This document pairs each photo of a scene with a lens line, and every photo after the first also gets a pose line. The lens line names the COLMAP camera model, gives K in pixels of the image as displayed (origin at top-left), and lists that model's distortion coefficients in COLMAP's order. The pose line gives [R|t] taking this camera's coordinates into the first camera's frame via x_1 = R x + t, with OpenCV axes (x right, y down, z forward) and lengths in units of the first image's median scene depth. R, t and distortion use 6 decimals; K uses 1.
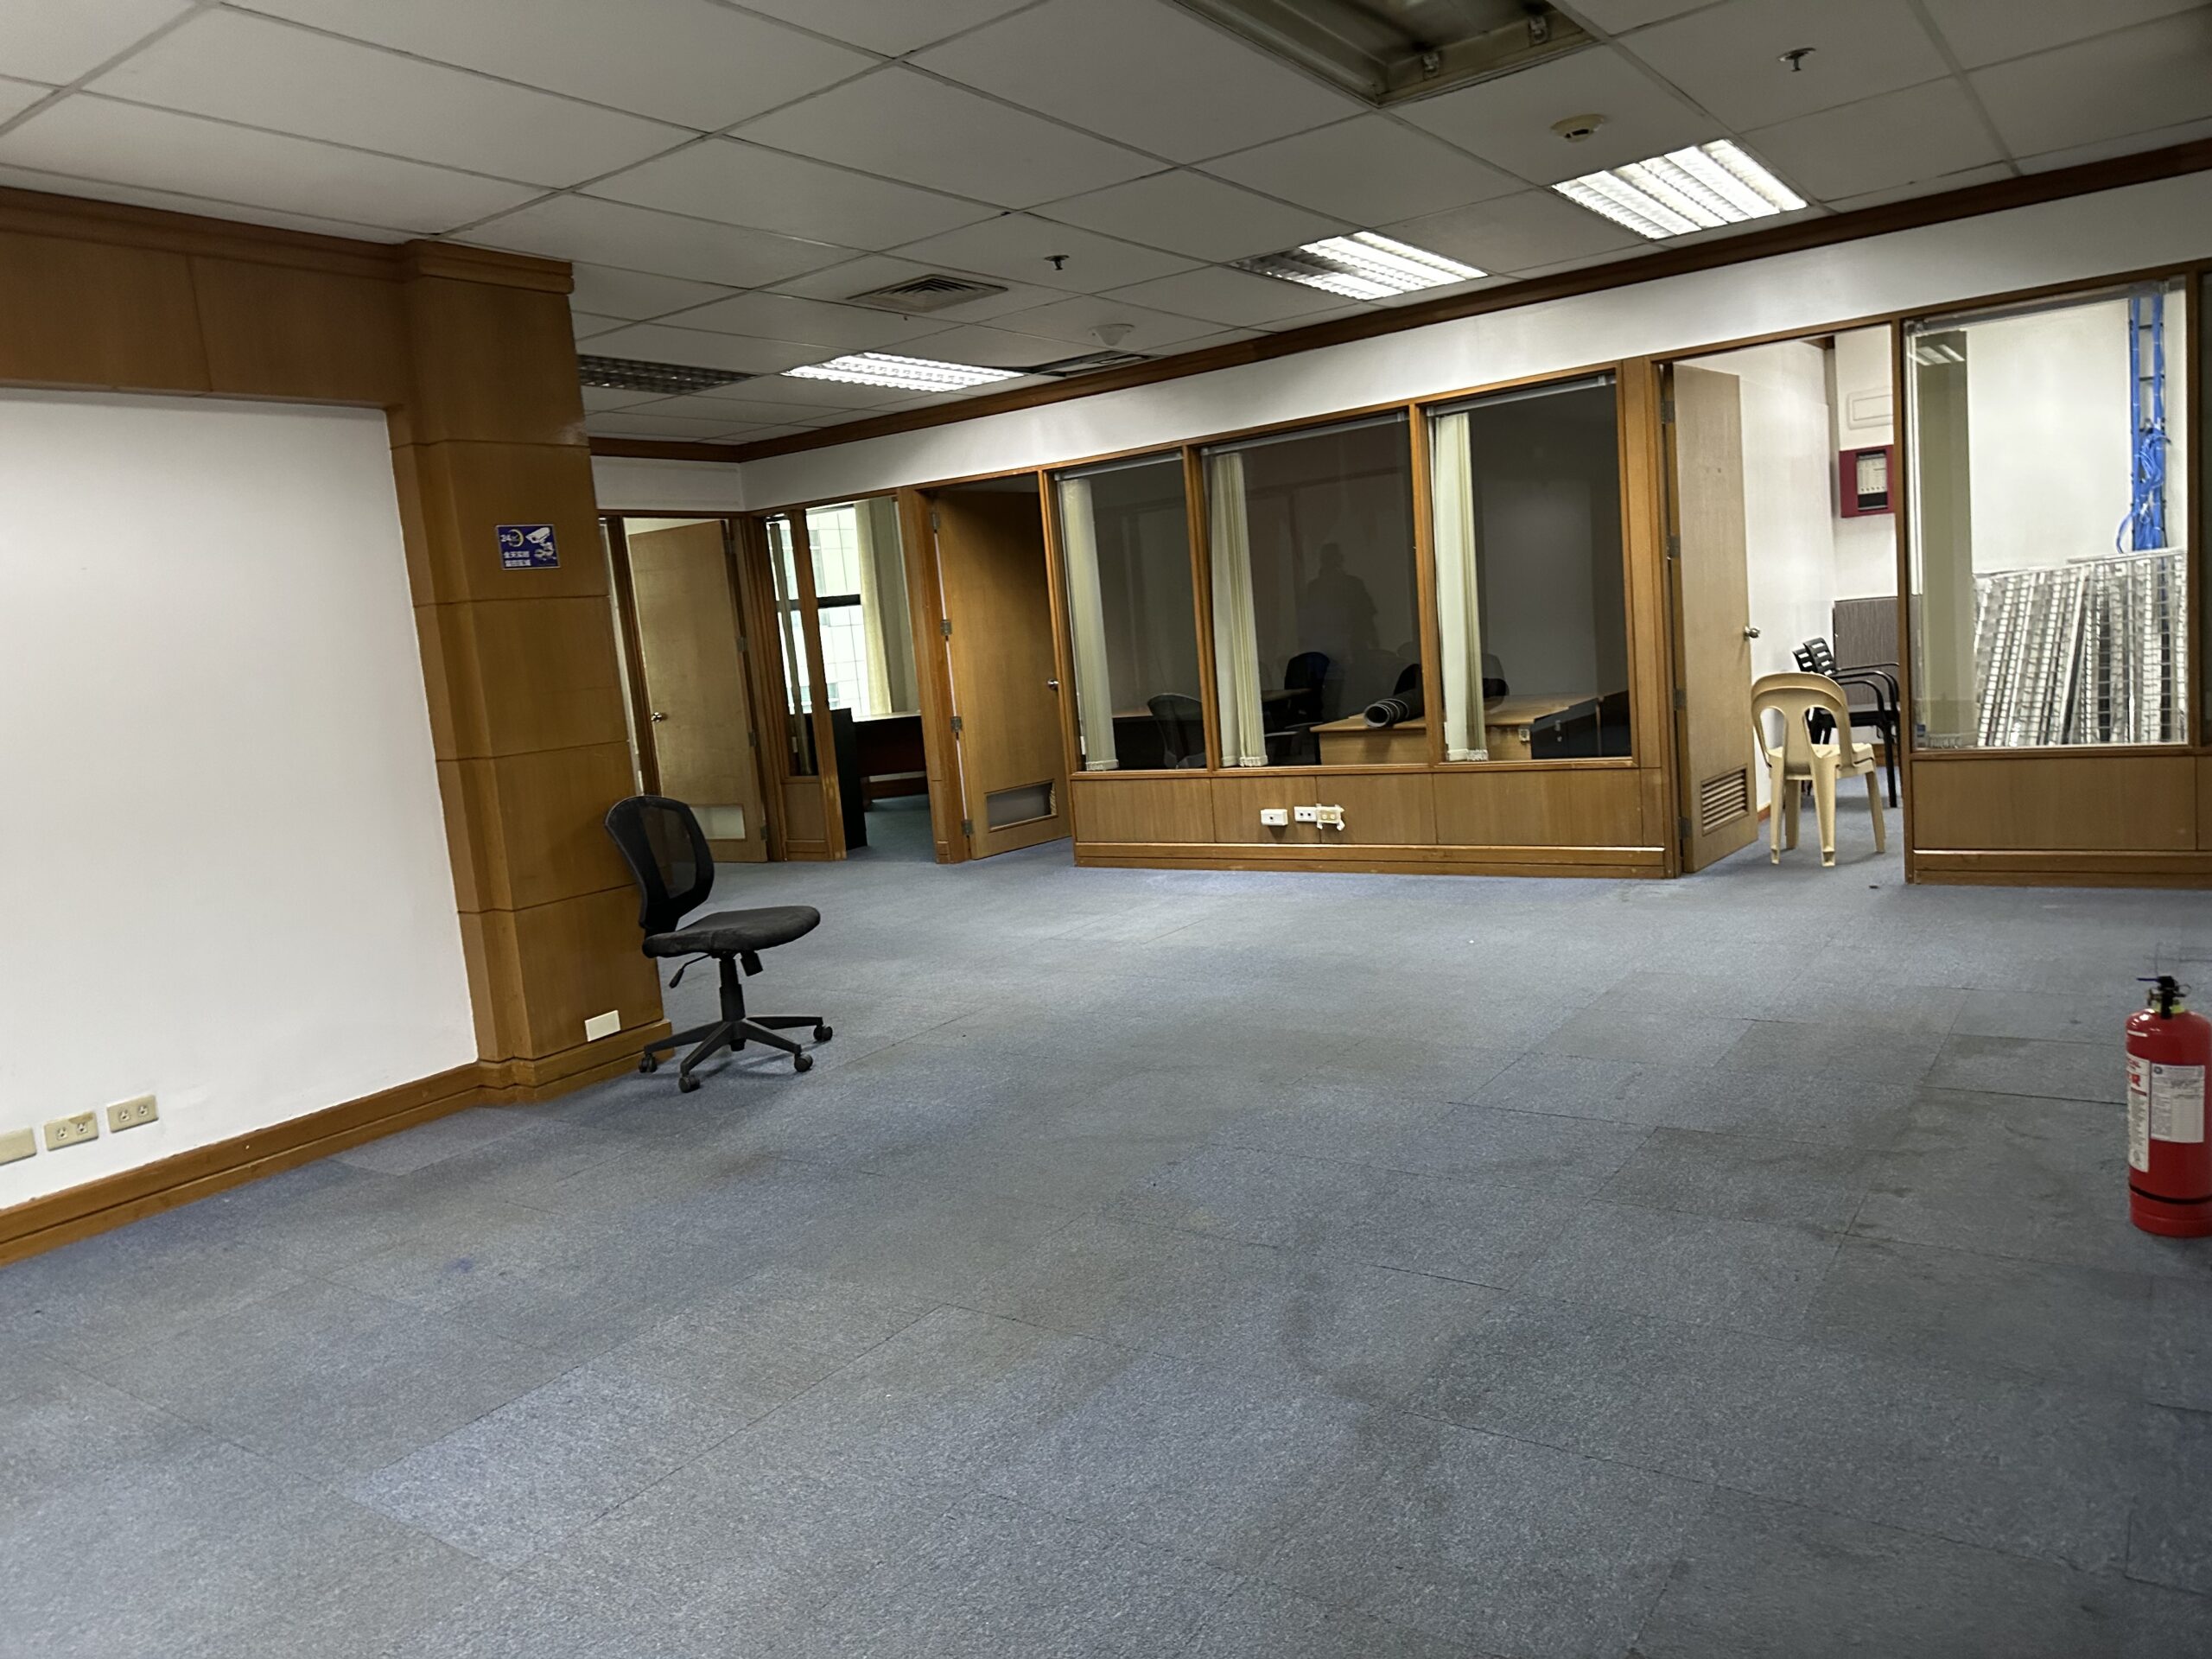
lens RADIAL K [[1545.7, 0, 1106.0], [0, 1545.7, 829.5], [0, 0, 1]] dist [0.058089, -0.058365]
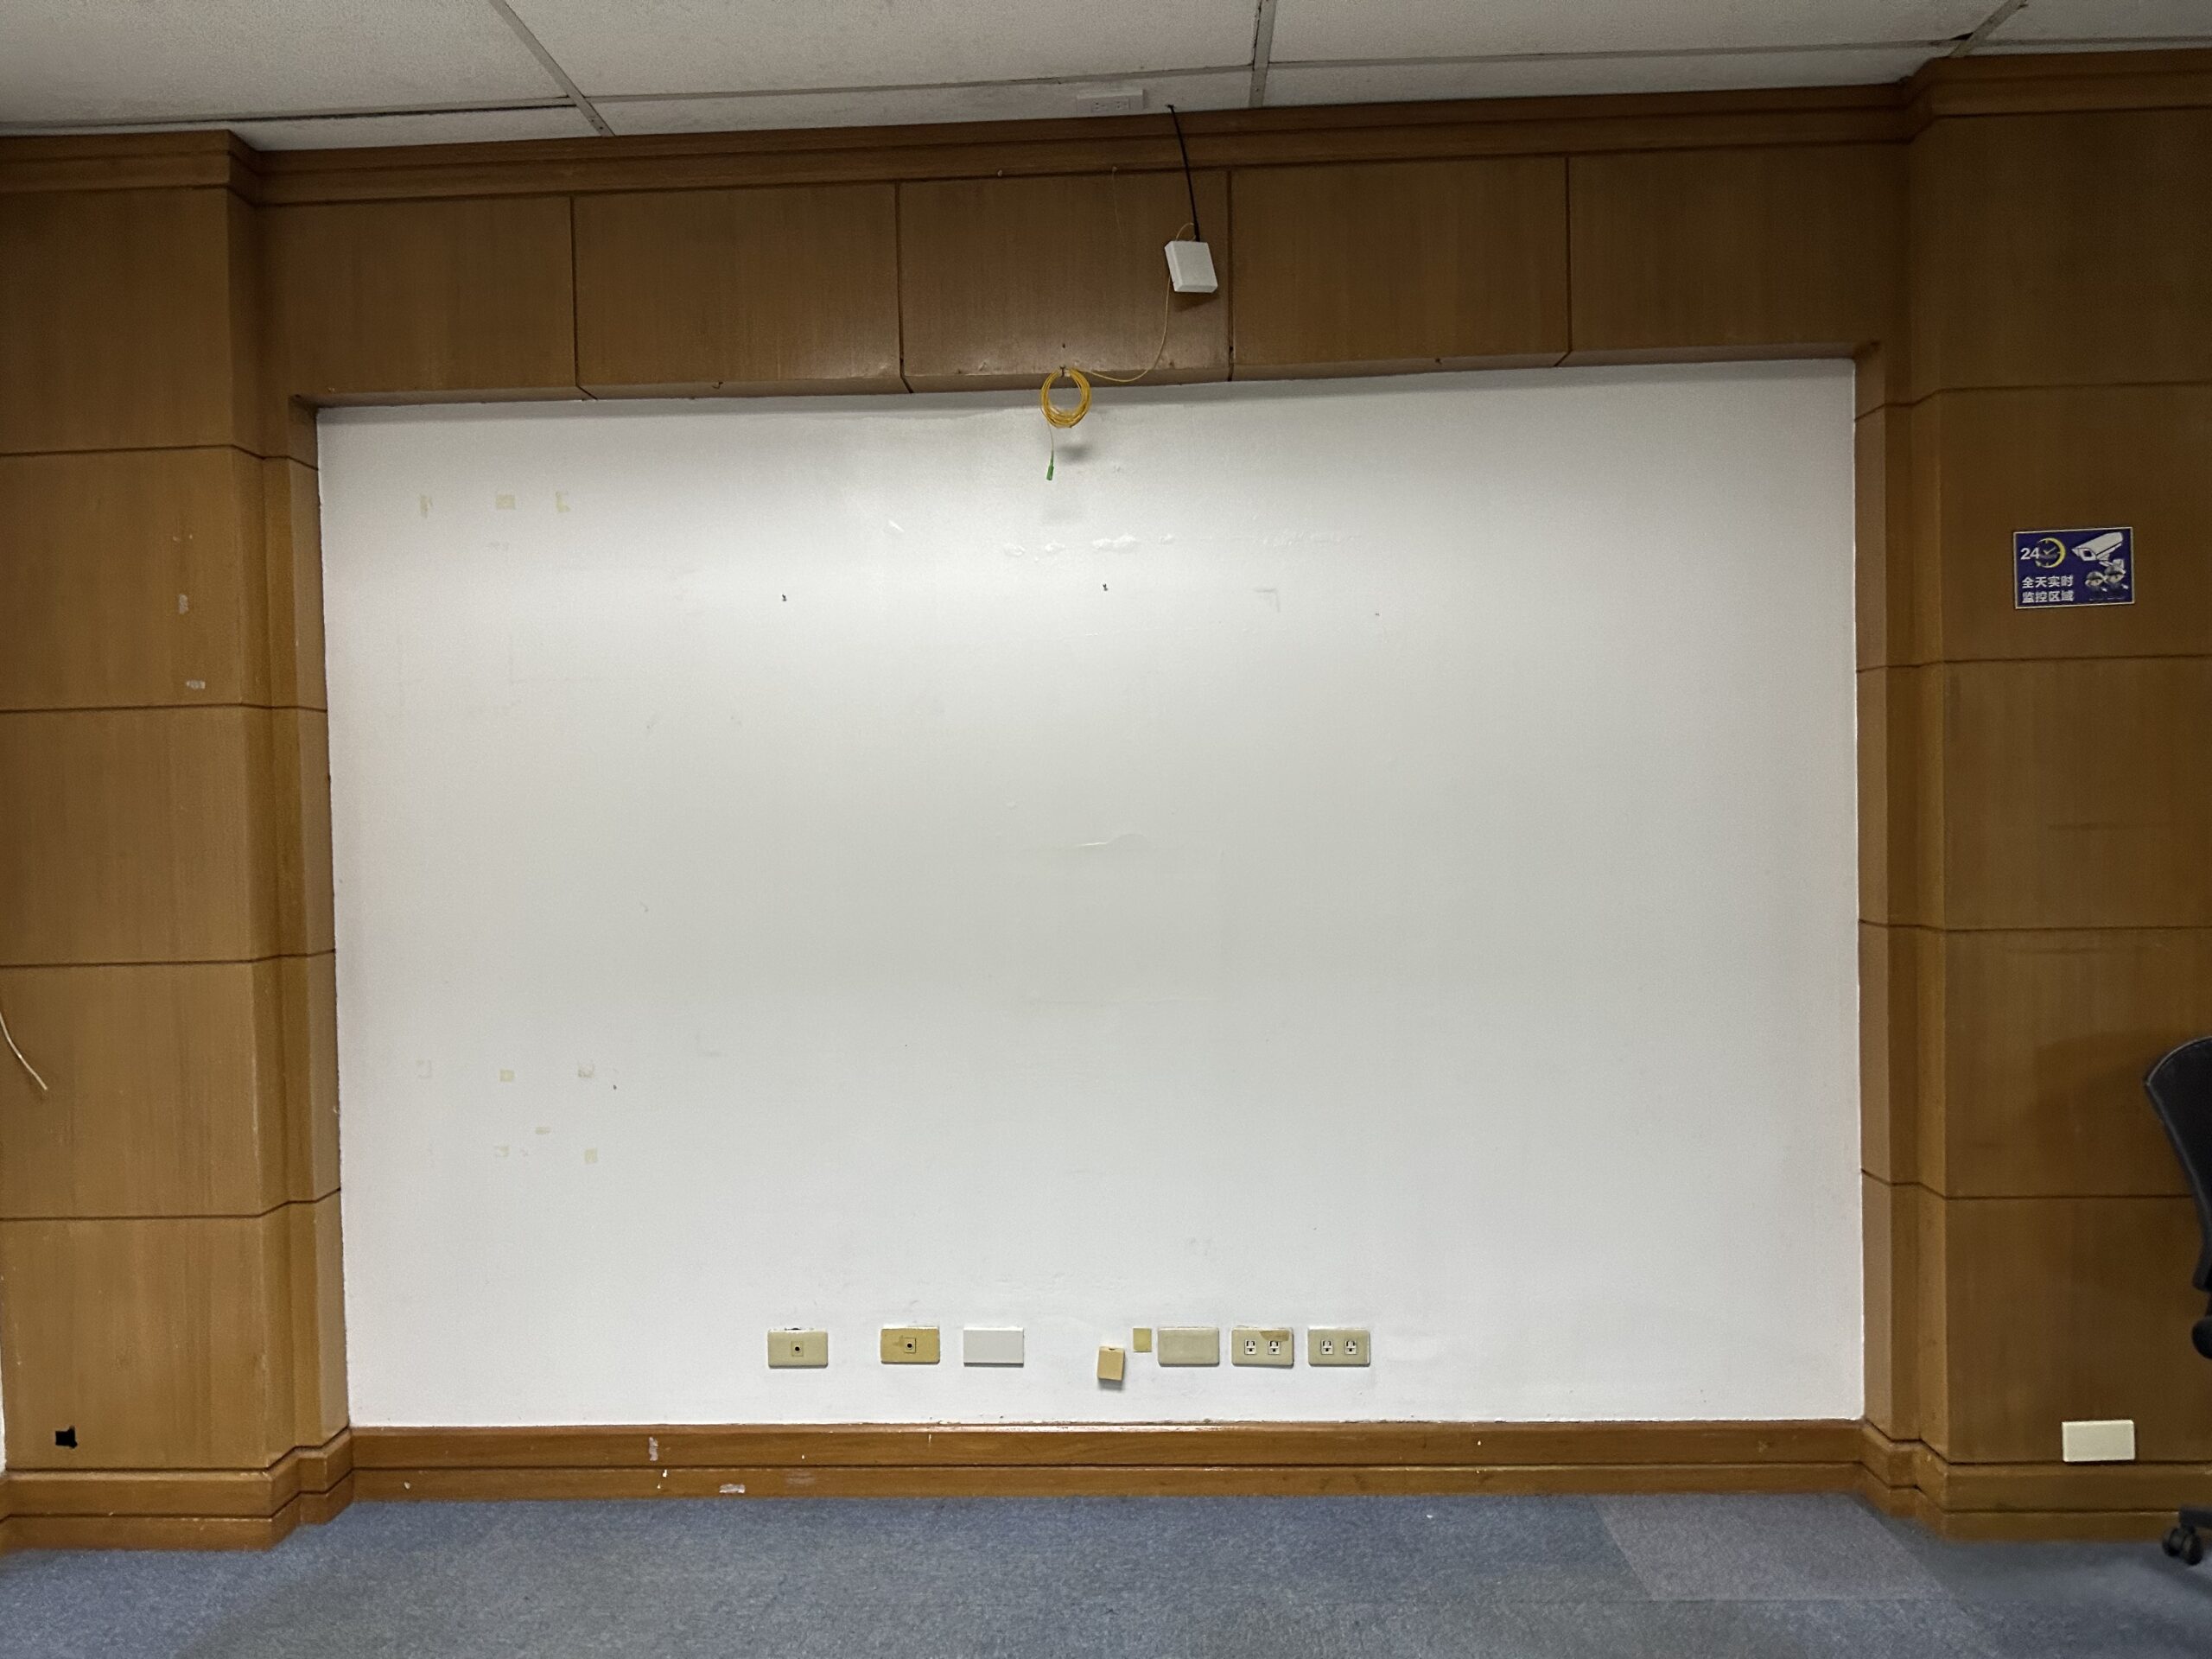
lens RADIAL K [[1545.7, 0, 1106.0], [0, 1545.7, 829.5], [0, 0, 1]] dist [0.058089, -0.058365]
pose [[0.545349, 0.092939, -0.833041, -0.084791], [-0.142550, 0.989640, 0.017090, -0.049964], [0.825999, 0.109430, 0.552948, 0.428379]]
